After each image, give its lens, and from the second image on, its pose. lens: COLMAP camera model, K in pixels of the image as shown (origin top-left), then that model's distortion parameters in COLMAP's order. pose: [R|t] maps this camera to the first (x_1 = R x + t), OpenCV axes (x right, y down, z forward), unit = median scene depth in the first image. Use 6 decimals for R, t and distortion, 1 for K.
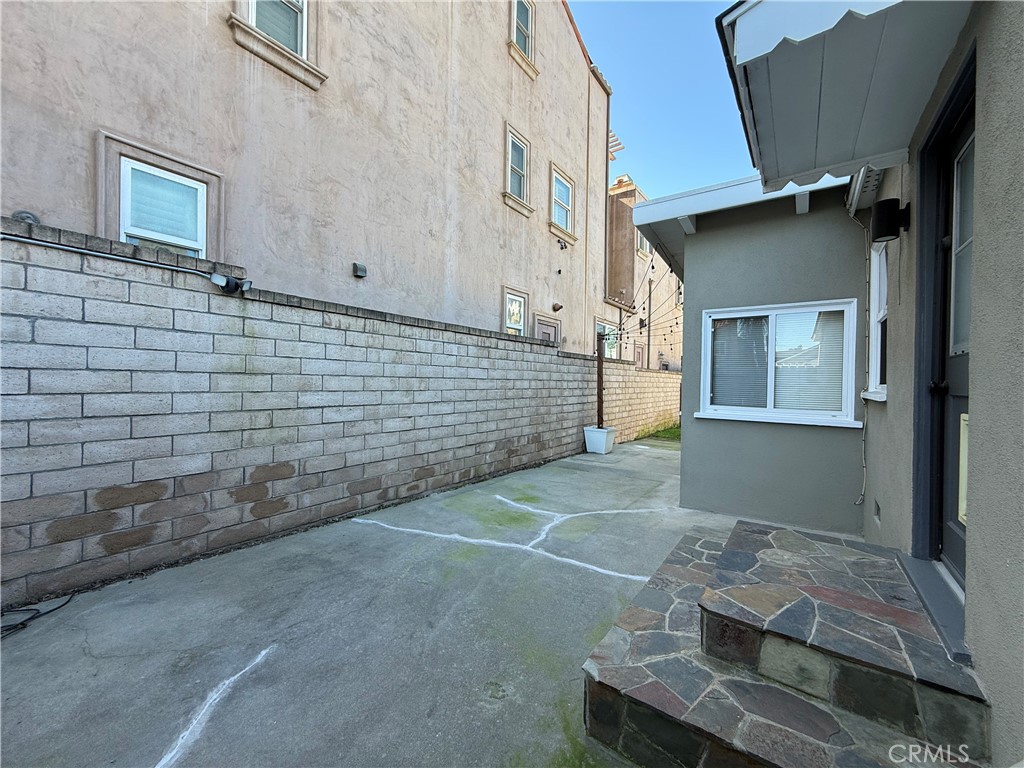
lens RADIAL K [[404.1, 0, 507.9], [0, 404.1, 383.1], [0, 0, 1]] dist [0.001266, -0.000115]
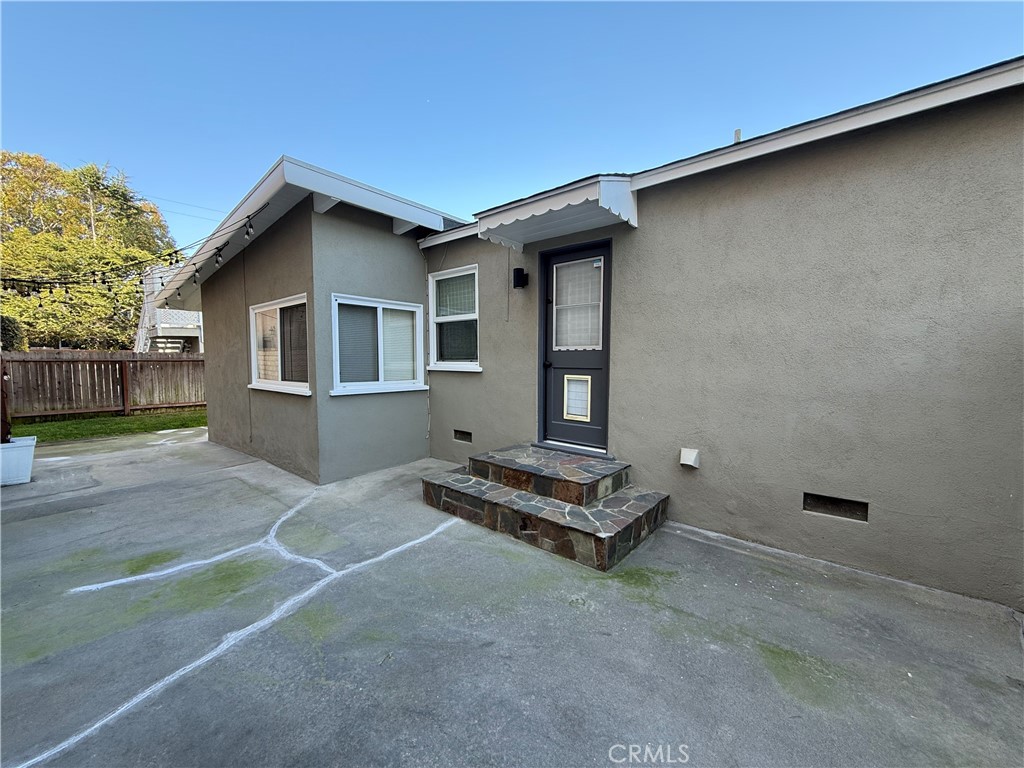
lens RADIAL K [[404.1, 0, 510.5], [0, 404.1, 384.6], [0, 0, 1]] dist [0.001266, -0.000115]
pose [[0.080414, -0.078743, 0.993646, -0.650125], [0.003131, 0.996890, 0.078746, -0.029794], [-0.996757, -0.003221, 0.080411, 0.553446]]
